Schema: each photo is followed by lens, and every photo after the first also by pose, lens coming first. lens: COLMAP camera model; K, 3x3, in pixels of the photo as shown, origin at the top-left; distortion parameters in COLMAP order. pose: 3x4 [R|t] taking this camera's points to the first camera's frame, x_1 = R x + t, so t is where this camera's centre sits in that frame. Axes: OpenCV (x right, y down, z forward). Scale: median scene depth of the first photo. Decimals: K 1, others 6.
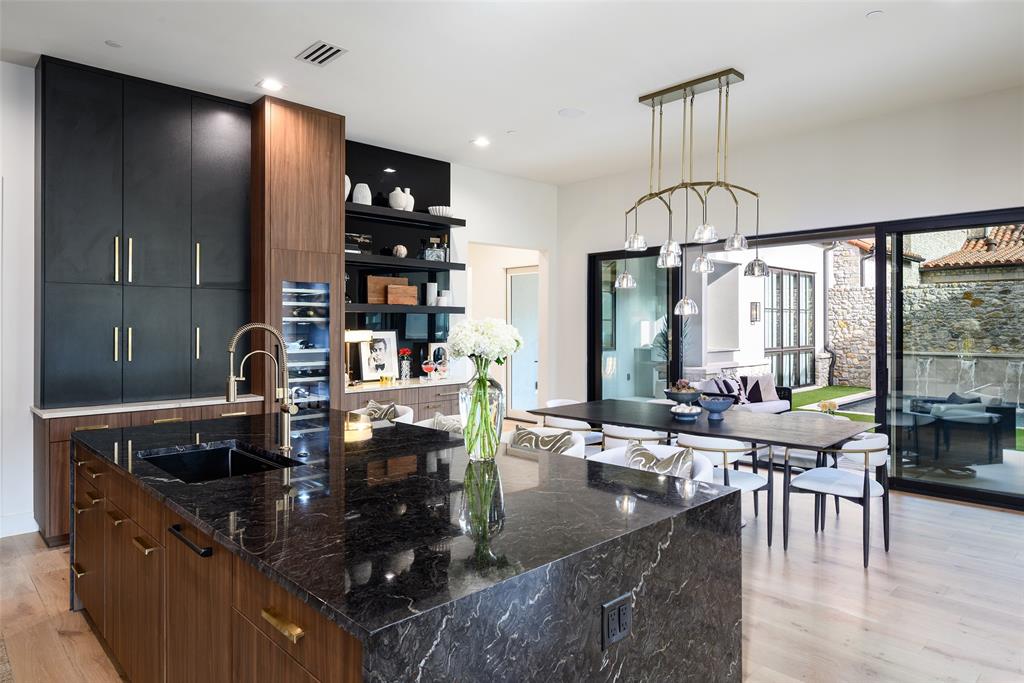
lens RADIAL K [[620.0, 0, 538.3], [0, 620.0, 323.8], [0, 0, 1]] dist [-0.003525, -0.000821]
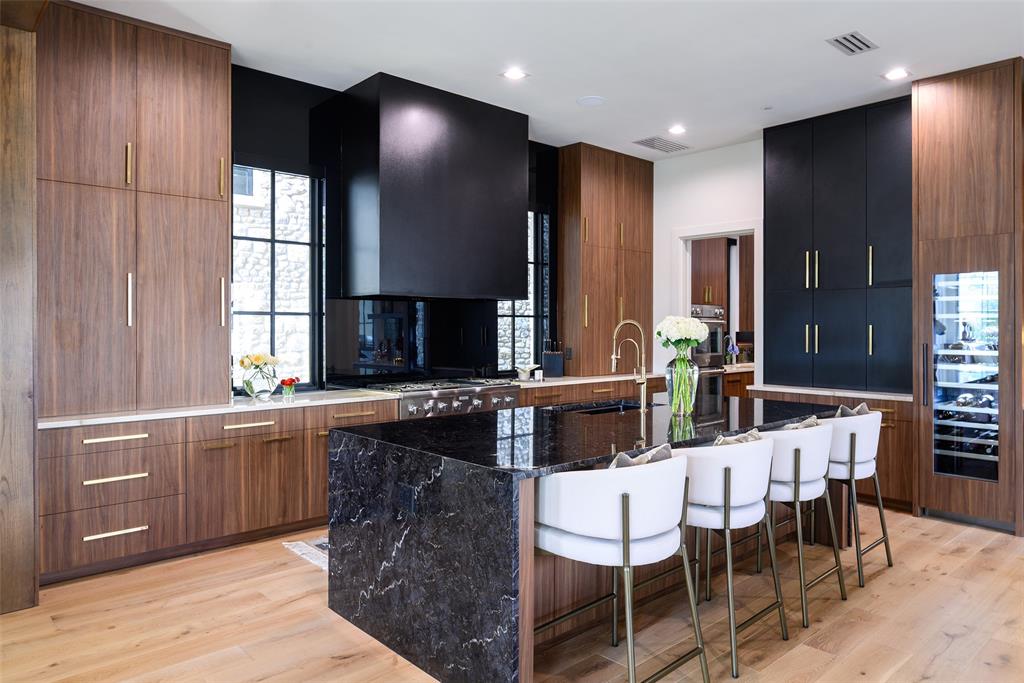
lens RADIAL K [[670.8, 0, 532.9], [0, 670.8, 329.3], [0, 0, 1]] dist [-0.001415, 0.000131]
pose [[-0.025663, 0.004704, -0.999660, 0.575901], [0.000027, 0.999989, 0.004705, 0.007188], [0.999671, 0.000094, -0.025662, 0.420803]]
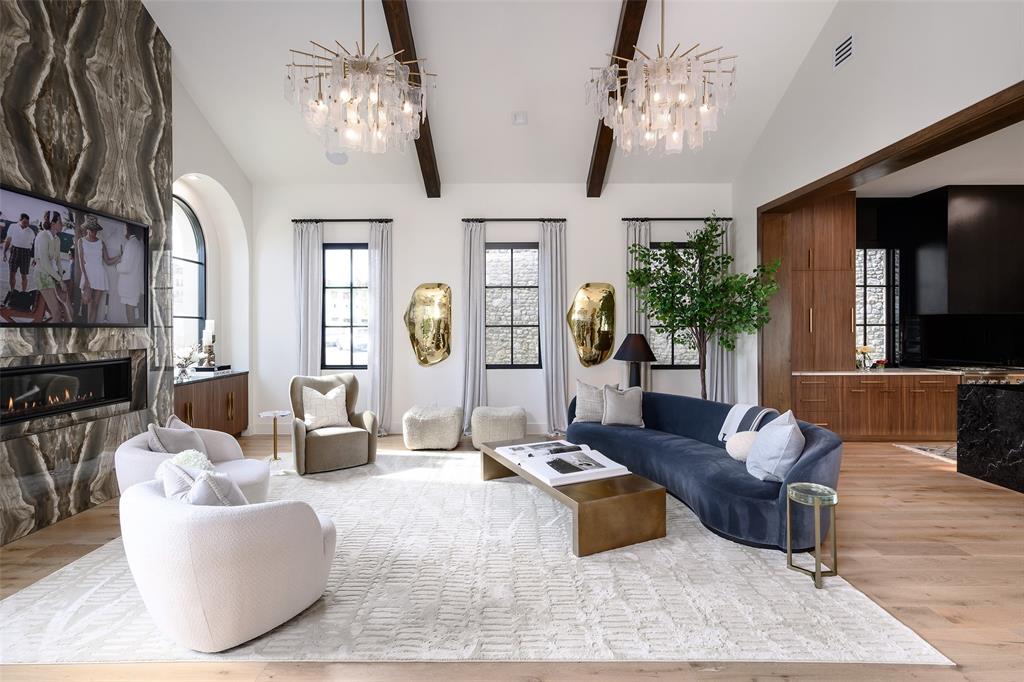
lens RADIAL K [[474.2, 0, 509.4], [0, 474.2, 329.5], [0, 0, 1]] dist [0.001621, 0.000476]
pose [[-0.715542, 0.004197, -0.698557, 1.199721], [0.005982, 0.999982, -0.000119, -0.005103], [0.698544, -0.004264, -0.715554, 0.263288]]
